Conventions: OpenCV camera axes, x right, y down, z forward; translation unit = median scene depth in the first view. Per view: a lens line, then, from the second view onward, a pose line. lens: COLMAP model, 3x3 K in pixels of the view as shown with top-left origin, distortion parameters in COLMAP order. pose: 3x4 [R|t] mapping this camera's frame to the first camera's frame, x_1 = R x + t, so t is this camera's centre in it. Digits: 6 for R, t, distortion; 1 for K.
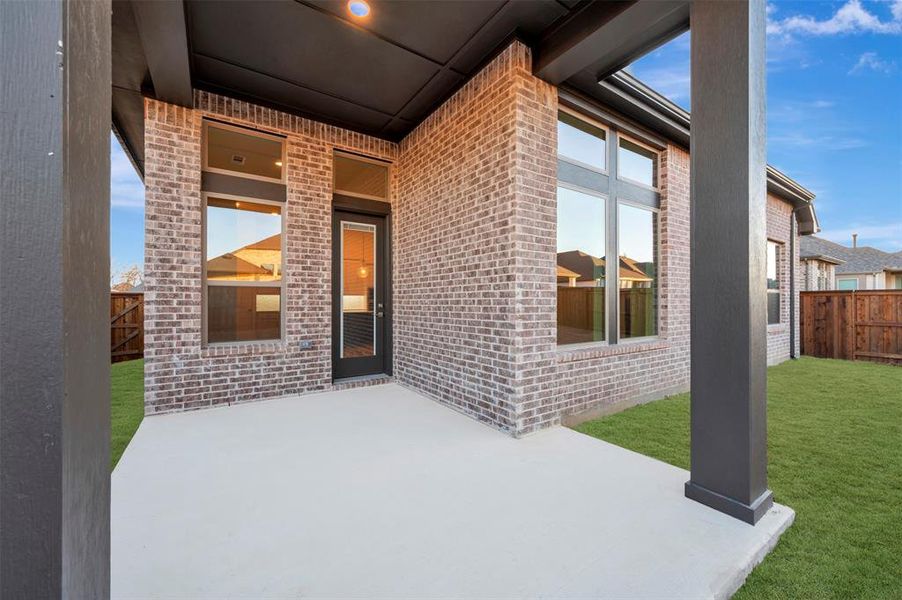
lens RADIAL K [[354.4, 0, 454.1], [0, 354.4, 299.9], [0, 0, 1]] dist [0.001128, 0.000043]
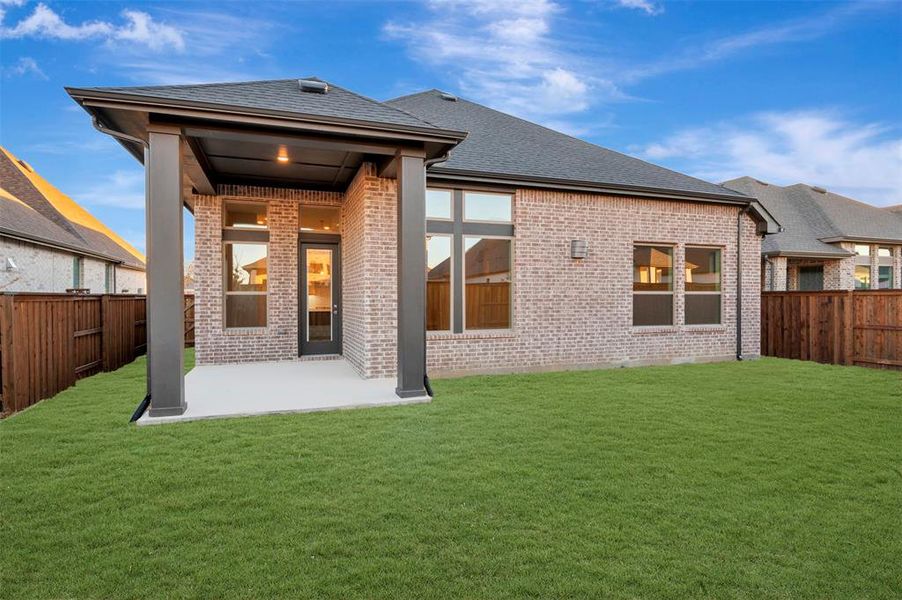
lens RADIAL K [[477.7, 0, 451.0], [0, 477.7, 300.0], [0, 0, 1]] dist [-0.000939, -0.000120]
pose [[0.970660, 0.000477, -0.240454, 0.883314], [0.002161, 0.999940, 0.010708, -0.035478], [0.240444, -0.010914, 0.970602, -0.946888]]
